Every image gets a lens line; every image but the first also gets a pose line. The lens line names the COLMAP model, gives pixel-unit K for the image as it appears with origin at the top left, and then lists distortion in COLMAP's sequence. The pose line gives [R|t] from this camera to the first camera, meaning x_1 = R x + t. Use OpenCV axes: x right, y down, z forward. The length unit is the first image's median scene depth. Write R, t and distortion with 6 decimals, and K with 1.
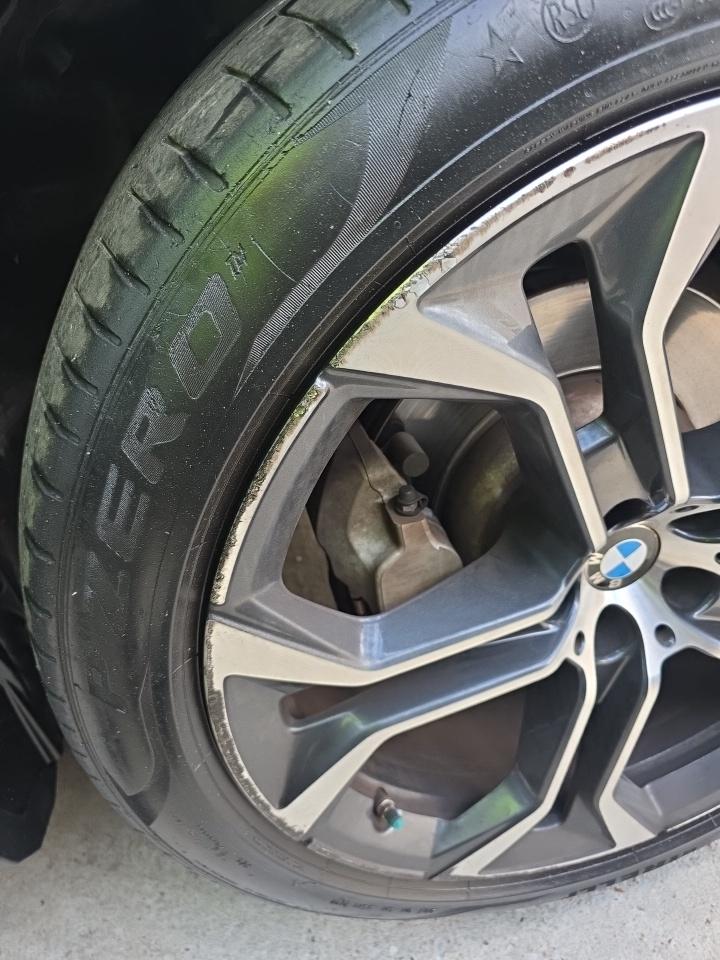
lens RADIAL K [[634.1, 0, 360.0], [0, 634.1, 480.0], [0, 0, 1]] dist [0.048527, -0.056226]
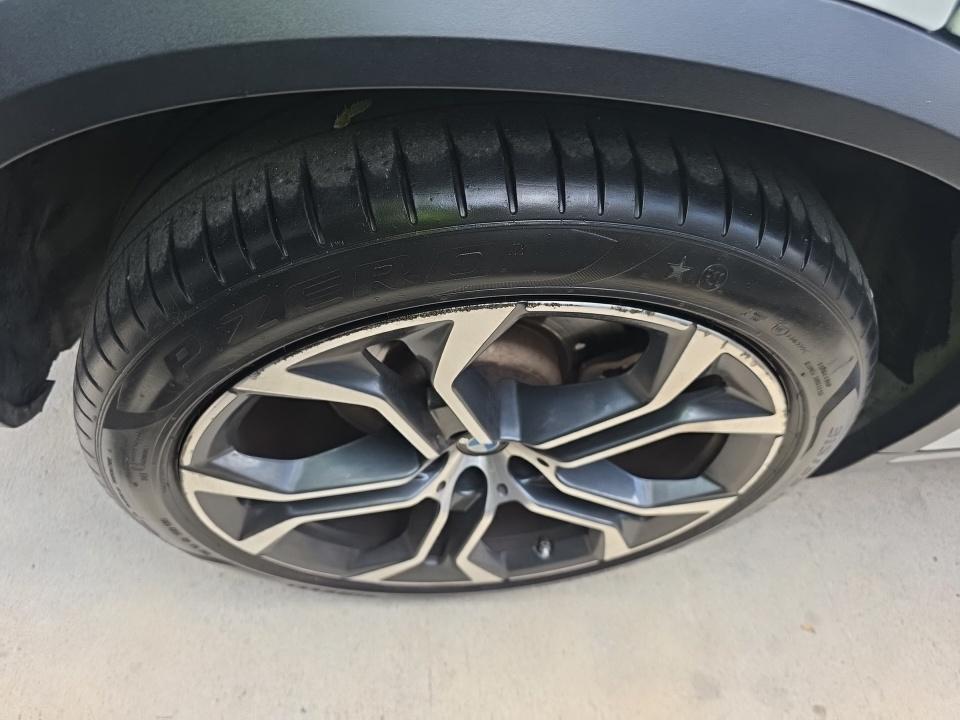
lens RADIAL K [[634.1, 0, 468.6], [0, 634.1, 360.3], [0, 0, 1]] dist [0.048527, -0.056226]
pose [[0.978747, 0.204742, 0.011601, 0.349685], [-0.195791, 0.916141, 0.349789, -0.632069], [0.060988, -0.344626, 0.936757, -0.377519]]
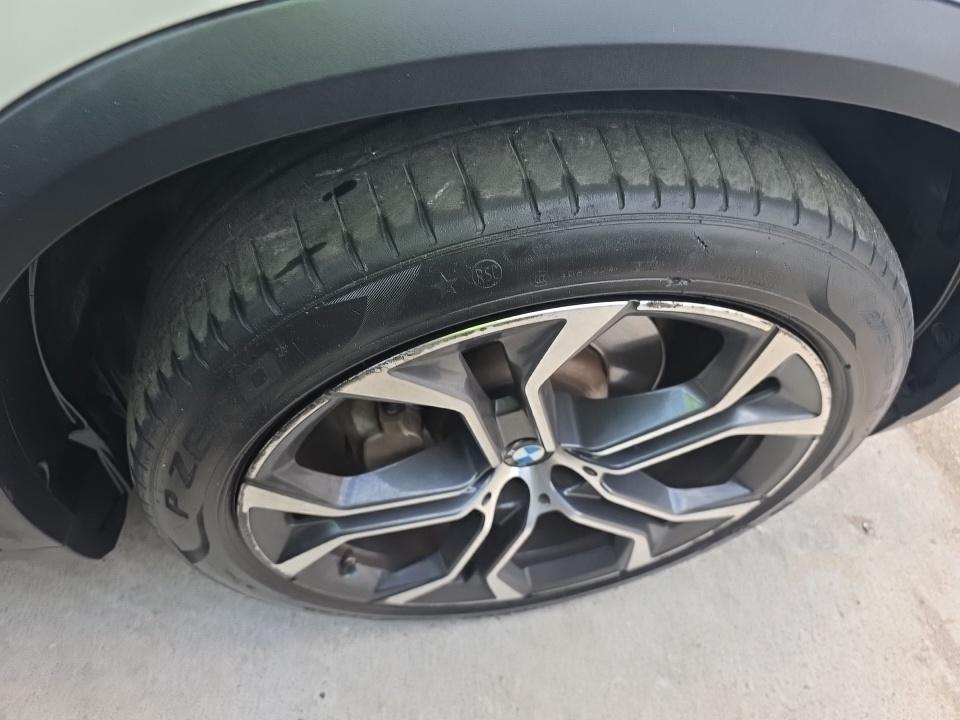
lens RADIAL K [[634.1, 0, 468.6], [0, 634.1, 360.3], [0, 0, 1]] dist [0.048527, -0.056226]
pose [[0.974417, 0.195895, 0.110170, 0.067222], [-0.219713, 0.933479, 0.283450, -0.523841], [-0.047314, -0.300404, 0.952638, -0.397959]]
